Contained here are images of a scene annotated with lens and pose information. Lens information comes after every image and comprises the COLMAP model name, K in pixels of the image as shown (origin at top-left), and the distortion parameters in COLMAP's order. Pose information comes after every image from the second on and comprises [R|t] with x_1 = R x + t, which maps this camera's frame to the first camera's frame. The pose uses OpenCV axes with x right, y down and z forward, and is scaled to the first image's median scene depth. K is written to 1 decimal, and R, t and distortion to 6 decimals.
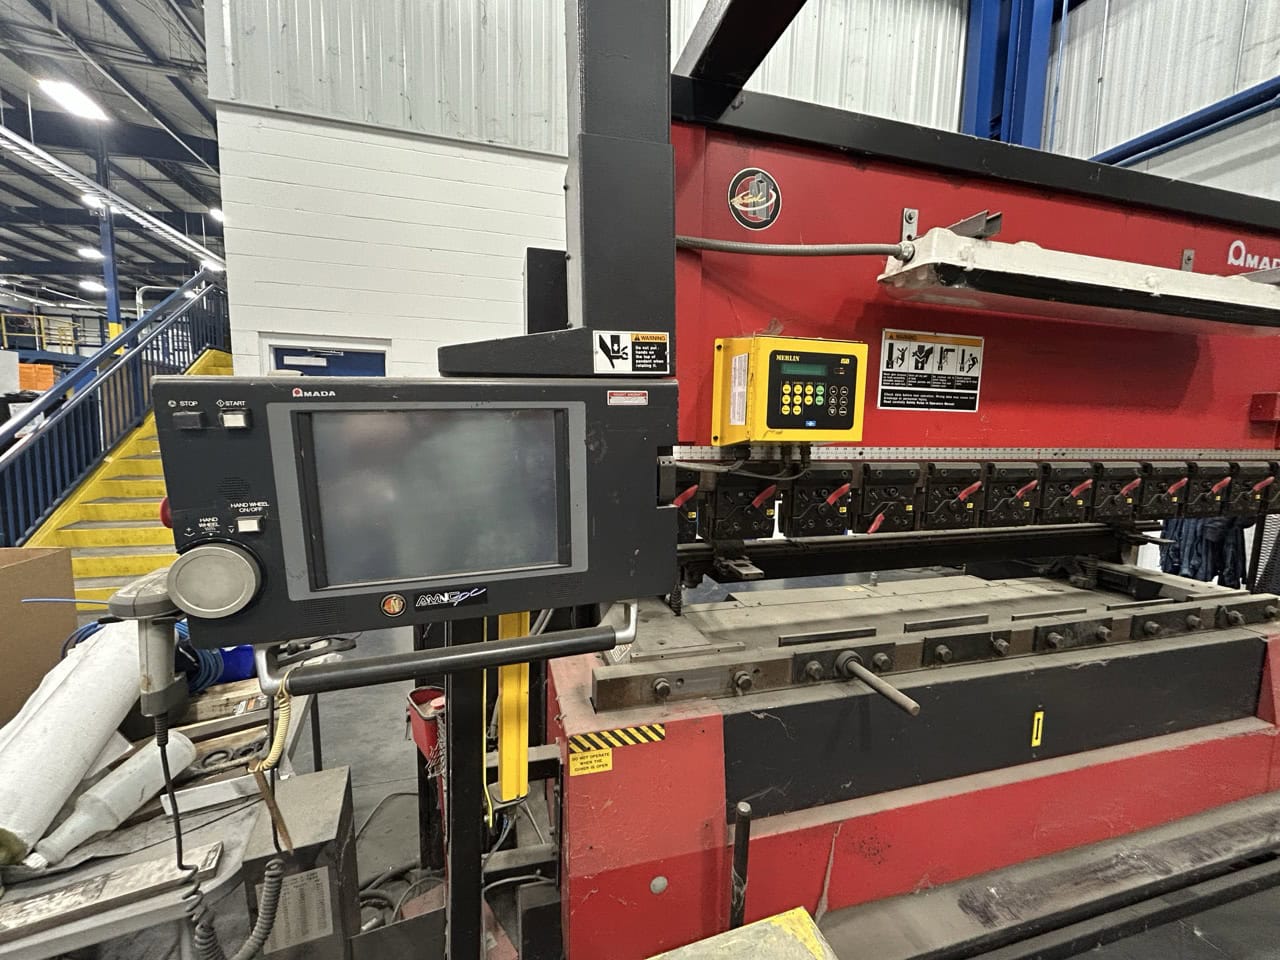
lens RADIAL K [[516.2, 0, 638.2], [0, 516.2, 480.8], [0, 0, 1]] dist [-0.003047, 0.001410]
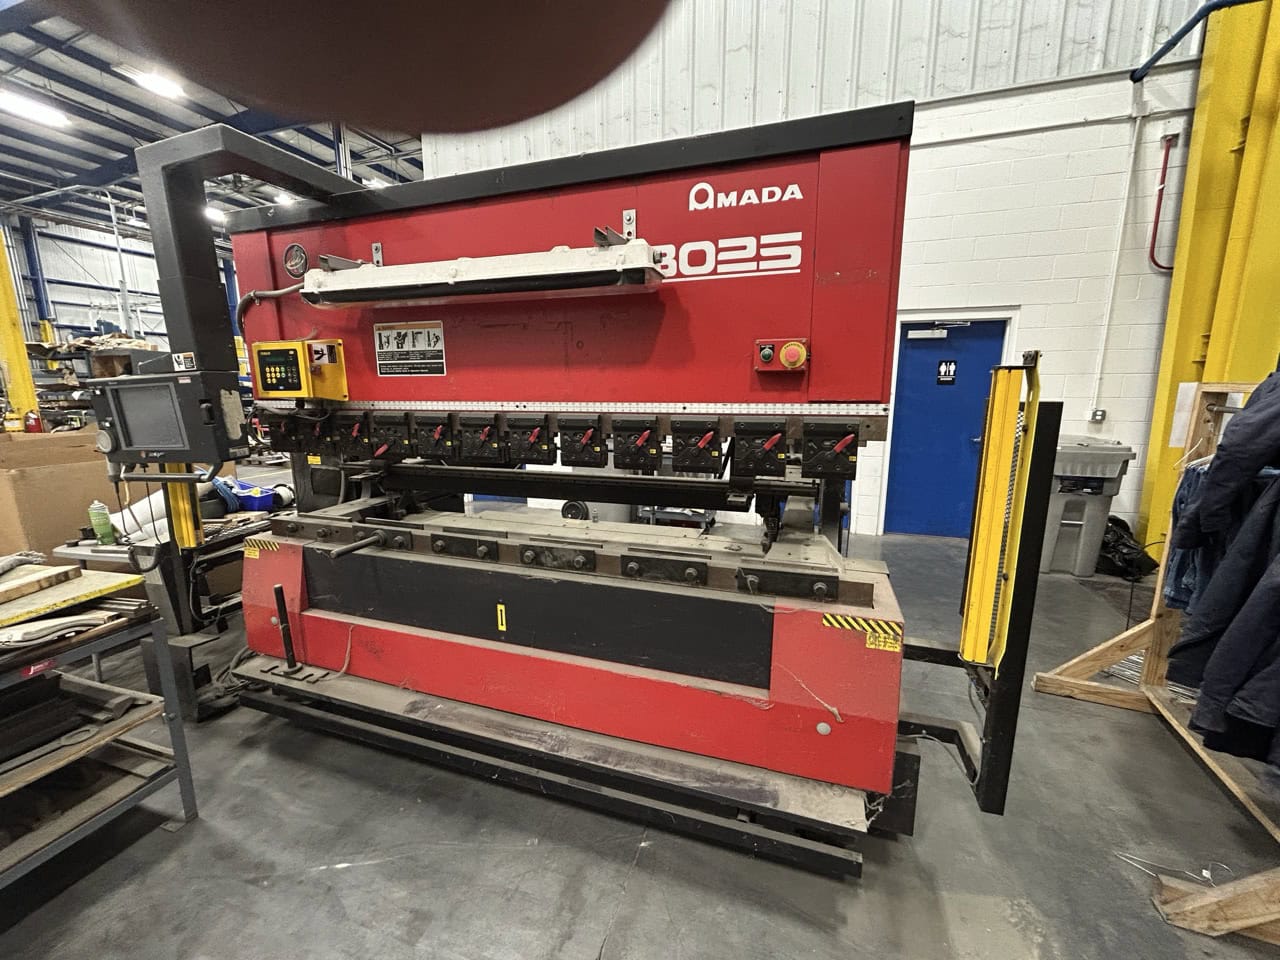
lens RADIAL K [[516.2, 0, 633.6], [0, 516.2, 476.6], [0, 0, 1]] dist [-0.003047, 0.001410]
pose [[0.824200, 0.077823, -0.560927, 1.937198], [-0.040204, 0.996054, 0.079117, 0.007884], [0.564871, -0.042657, 0.824076, 0.136075]]
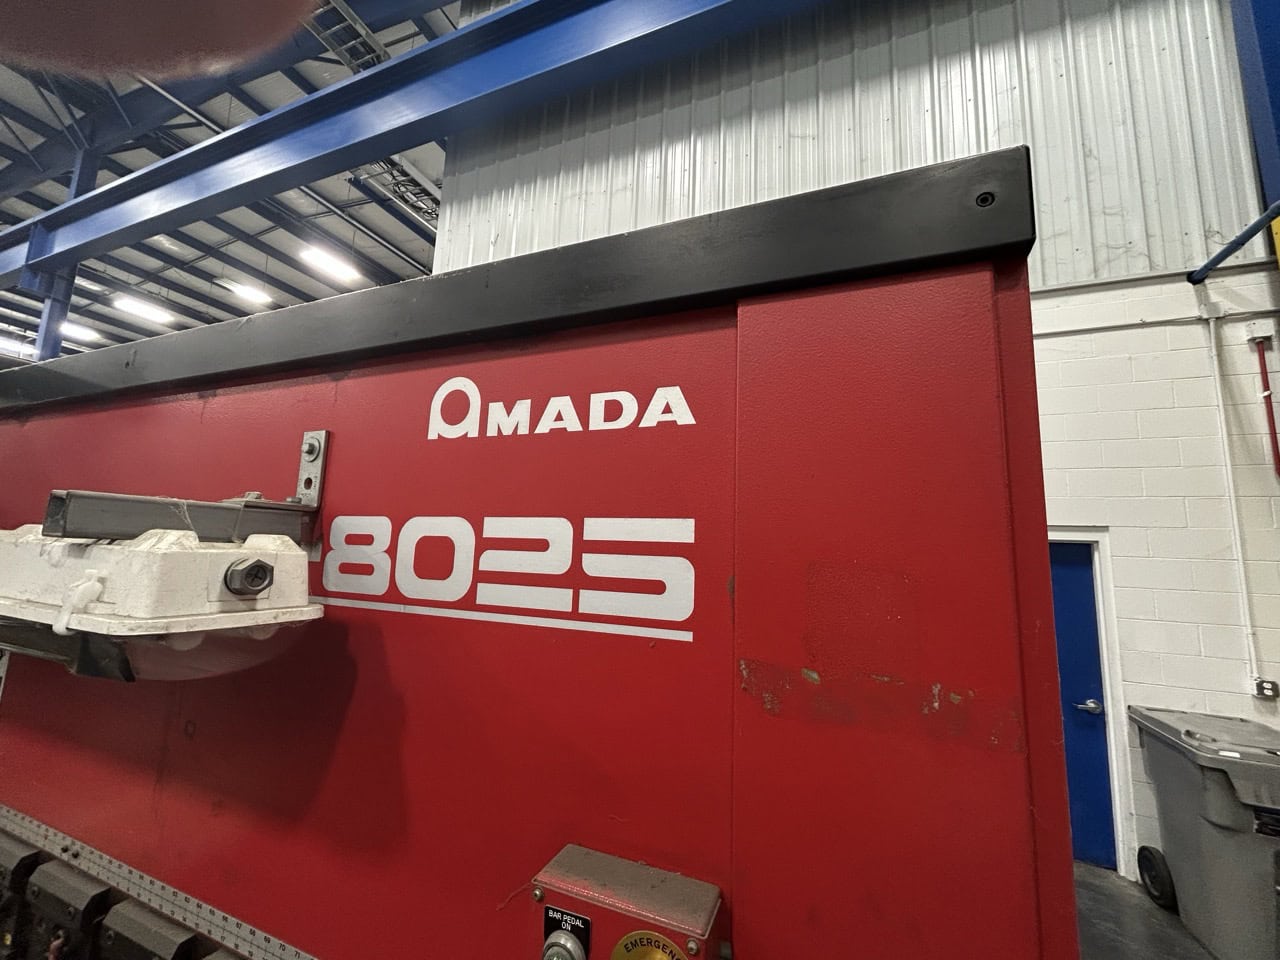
lens RADIAL K [[516.2, 0, 636.3], [0, 516.2, 478.6], [0, 0, 1]] dist [-0.003047, 0.001410]
pose [[0.789219, -0.075496, -0.609454, 1.763666], [-0.088369, 0.968125, -0.234361, -0.373852], [0.607721, 0.238819, 0.757391, 0.956509]]
